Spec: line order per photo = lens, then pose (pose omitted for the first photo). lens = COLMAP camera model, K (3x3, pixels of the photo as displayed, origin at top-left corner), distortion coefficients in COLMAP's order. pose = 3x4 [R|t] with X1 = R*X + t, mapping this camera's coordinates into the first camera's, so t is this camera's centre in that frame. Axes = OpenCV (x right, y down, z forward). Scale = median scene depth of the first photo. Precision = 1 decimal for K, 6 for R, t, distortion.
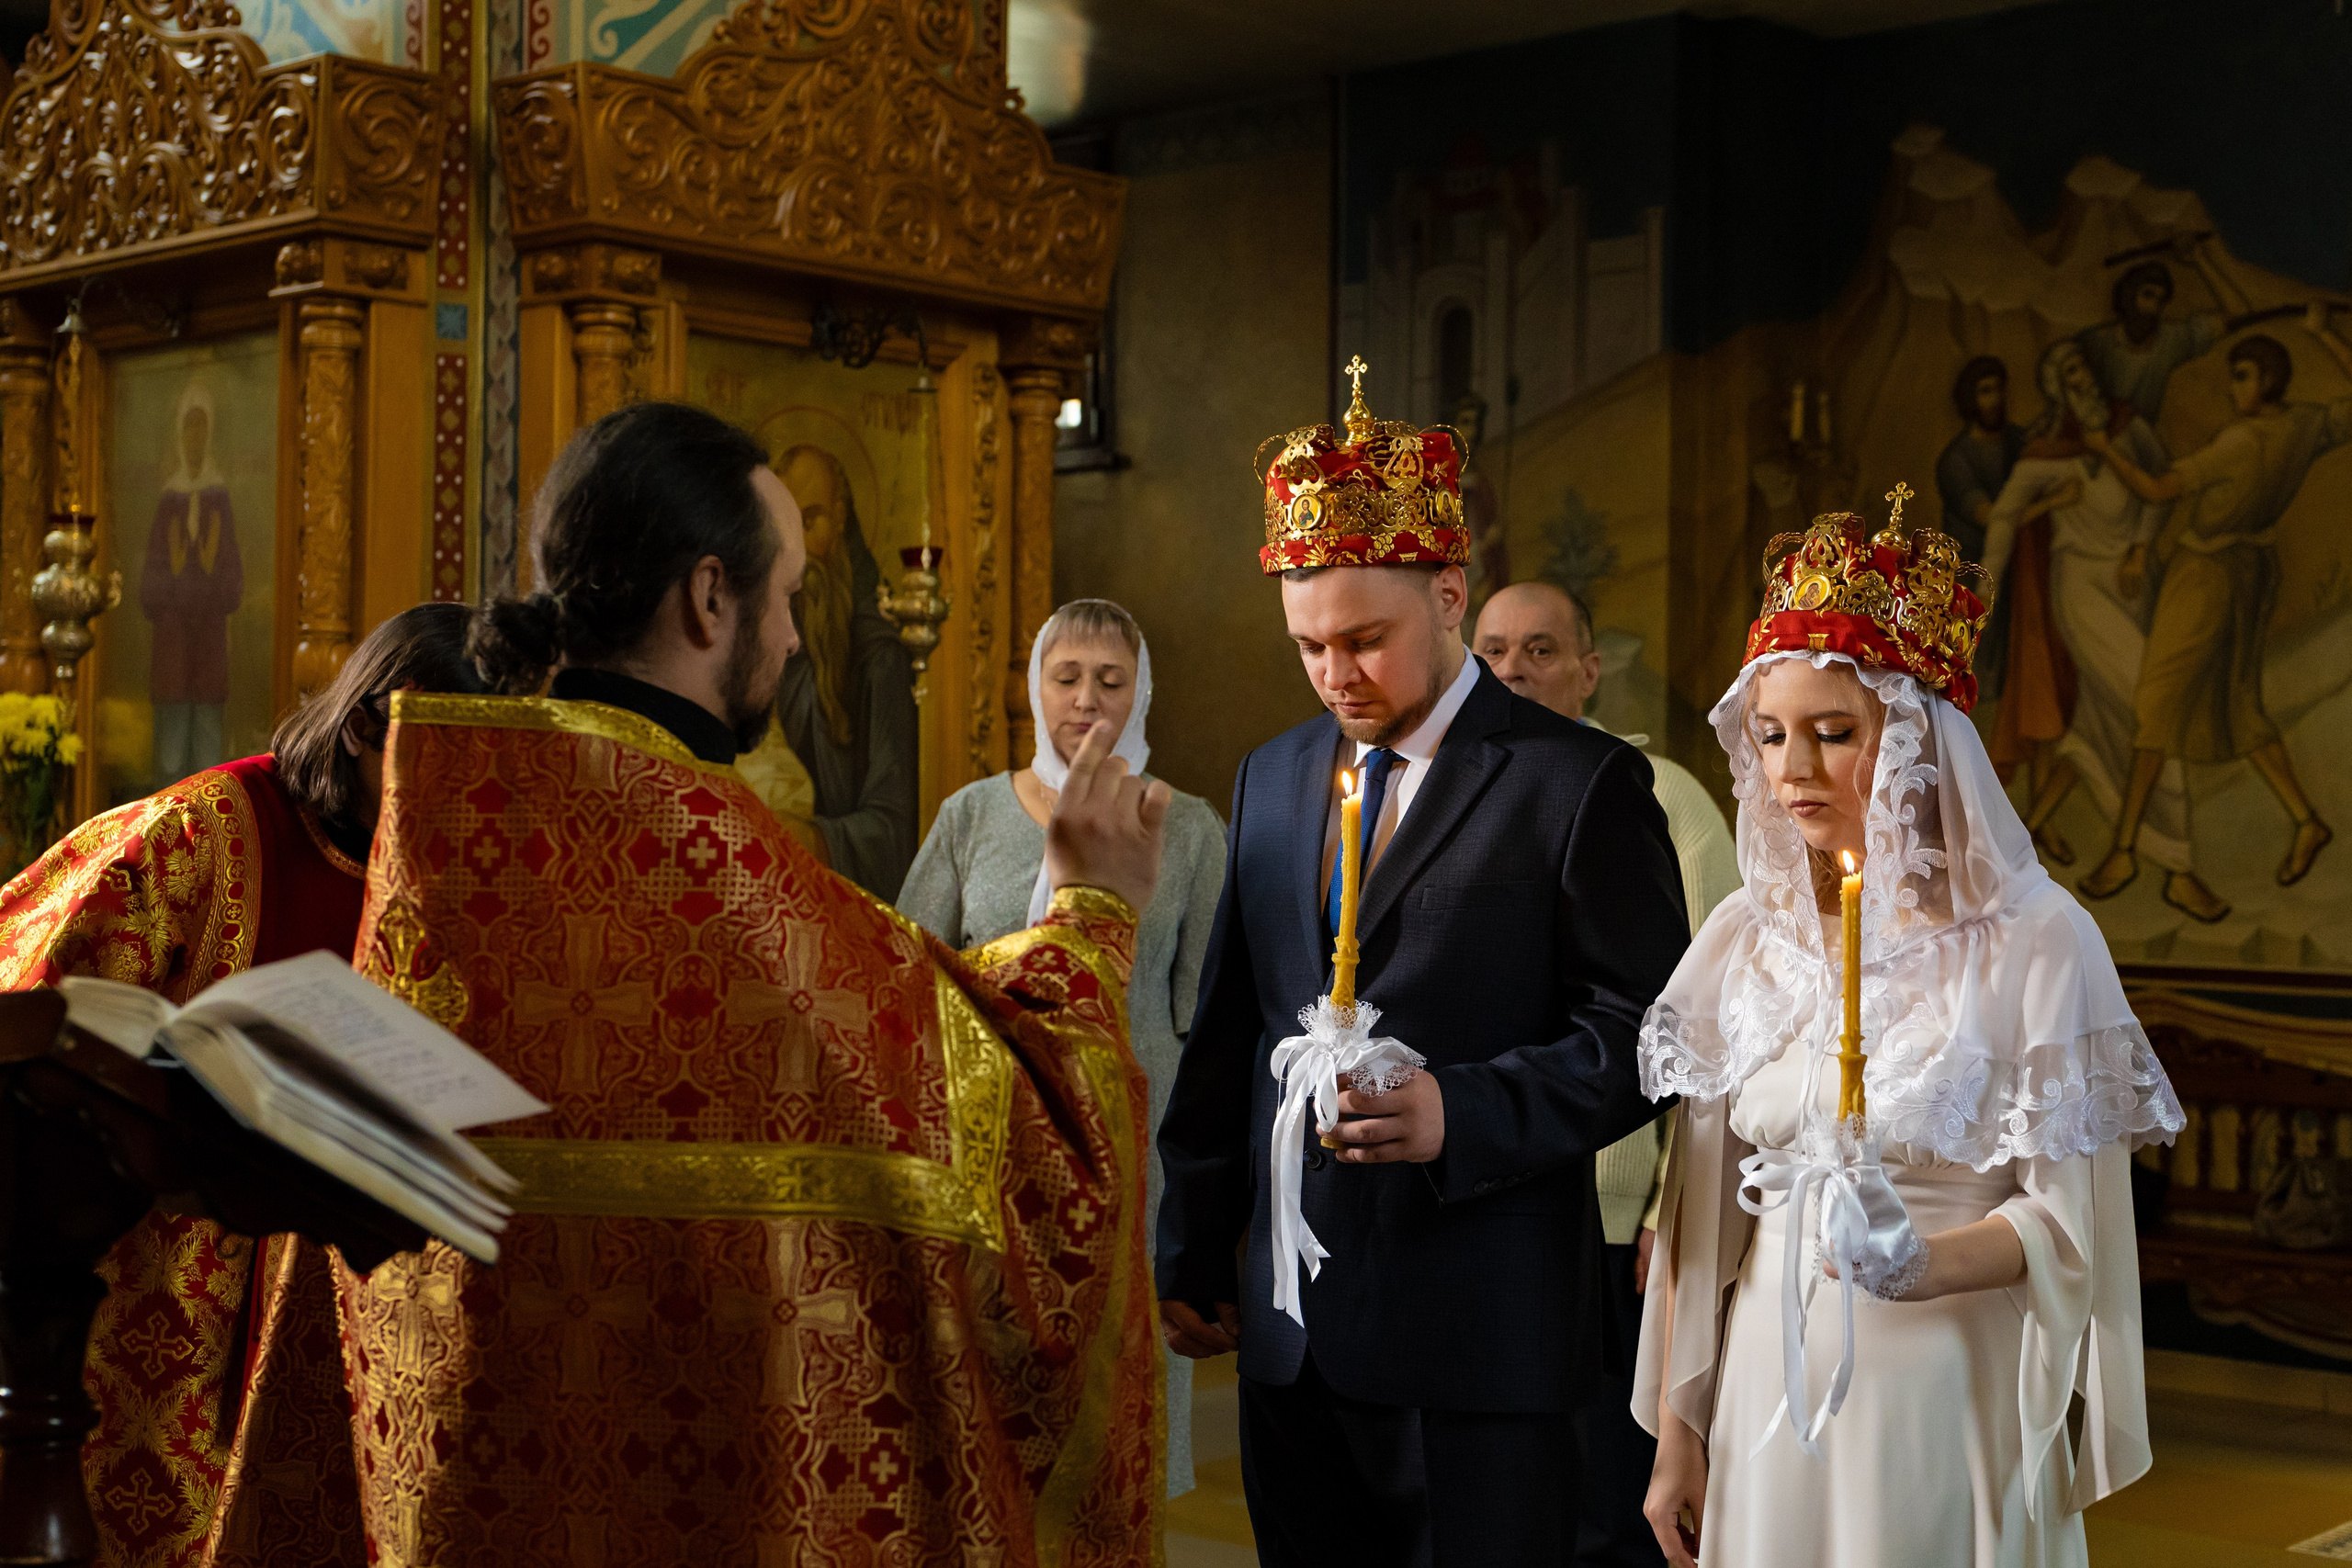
lens RADIAL K [[3218.3, 0, 1221.0], [0, 3218.3, 782.0], [0, 0, 1]] dist [0.030611, -0.138378]
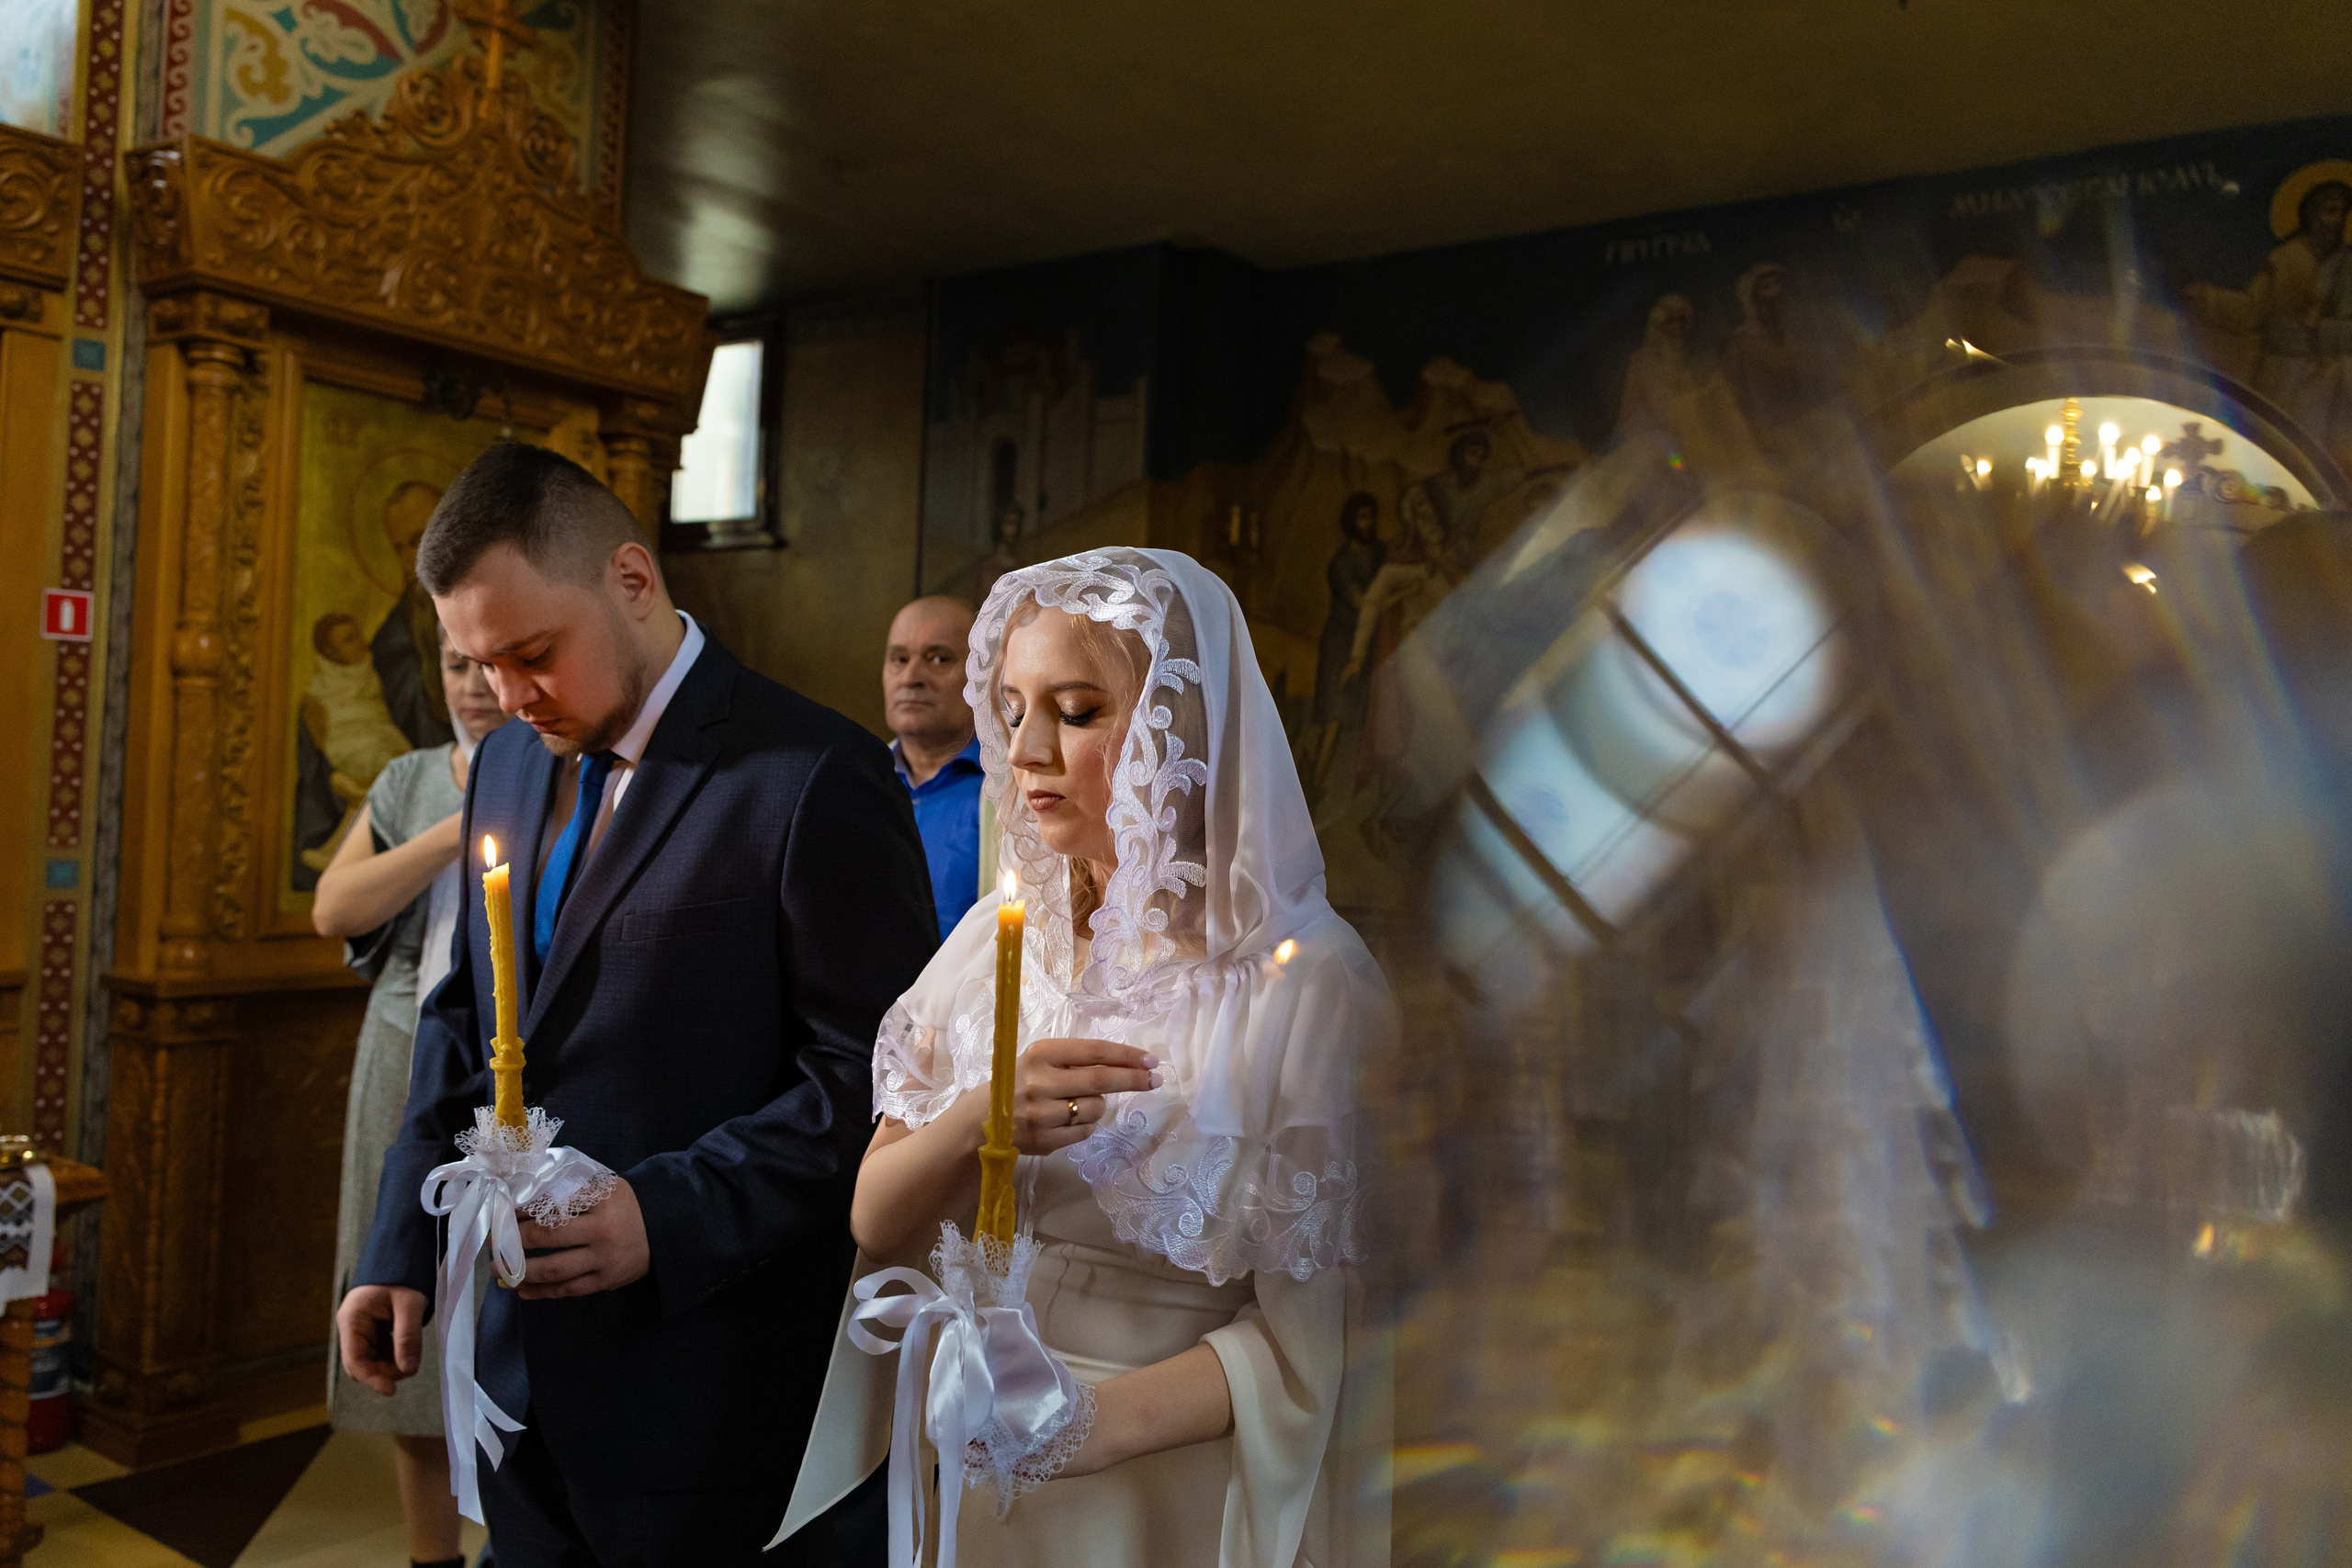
lens RADIAL K [[1903.5, 0, 1176.0], [0, 1903.5, 784.0], [0, 0, 1]] dist [0.010678, -0.020172]
pose [[0.991056, 0.033055, 0.129288, 0.070384], [-0.033790, 0.999423, 0.003491, -0.000338], [-0.129098, -0.007829, 0.991601, 0.236634]]
